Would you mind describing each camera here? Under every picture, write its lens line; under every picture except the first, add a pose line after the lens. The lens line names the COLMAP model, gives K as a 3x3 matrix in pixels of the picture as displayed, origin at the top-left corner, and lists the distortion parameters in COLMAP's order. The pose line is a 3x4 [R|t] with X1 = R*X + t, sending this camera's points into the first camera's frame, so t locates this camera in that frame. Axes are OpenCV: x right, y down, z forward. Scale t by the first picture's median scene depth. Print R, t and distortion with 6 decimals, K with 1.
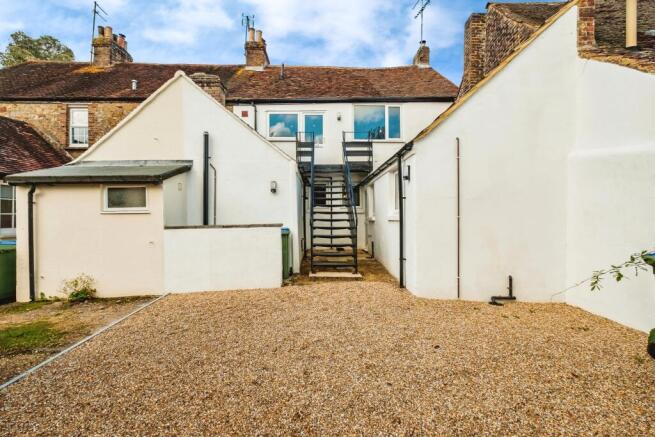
lens RADIAL K [[290.6, 0, 315.9], [0, 290.6, 208.2], [0, 0, 1]] dist [0.003024, 0.000963]
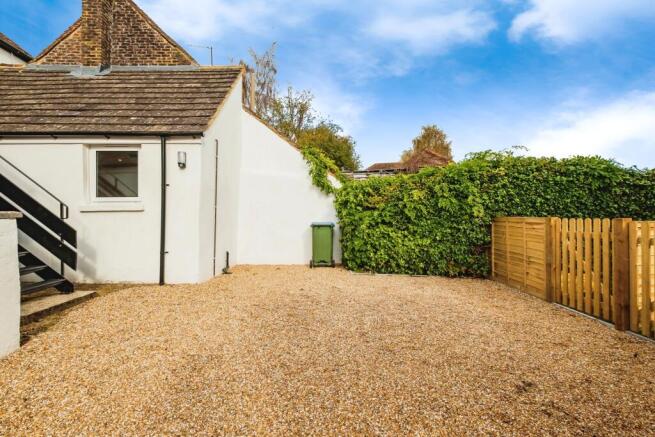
lens RADIAL K [[290.5, 0, 319.2], [0, 290.5, 218.3], [0, 0, 1]] dist [-0.000054, -0.000004]
pose [[-0.034898, -0.005991, 0.999373, -0.524064], [-0.018430, 0.999816, 0.005350, 0.045979], [-0.999221, -0.018232, -0.035002, 0.465553]]
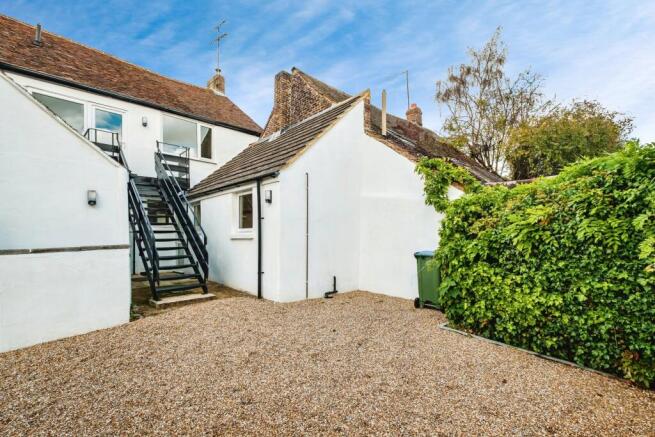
lens RADIAL K [[285.0, 0, 312.2], [0, 285.0, 225.7], [0, 0, 1]] dist [0.002184, -0.000101]
pose [[0.722607, 0.015247, 0.691090, -0.272627], [-0.009776, 0.999882, -0.011837, 0.003790], [-0.691189, 0.001798, 0.722671, 0.055273]]
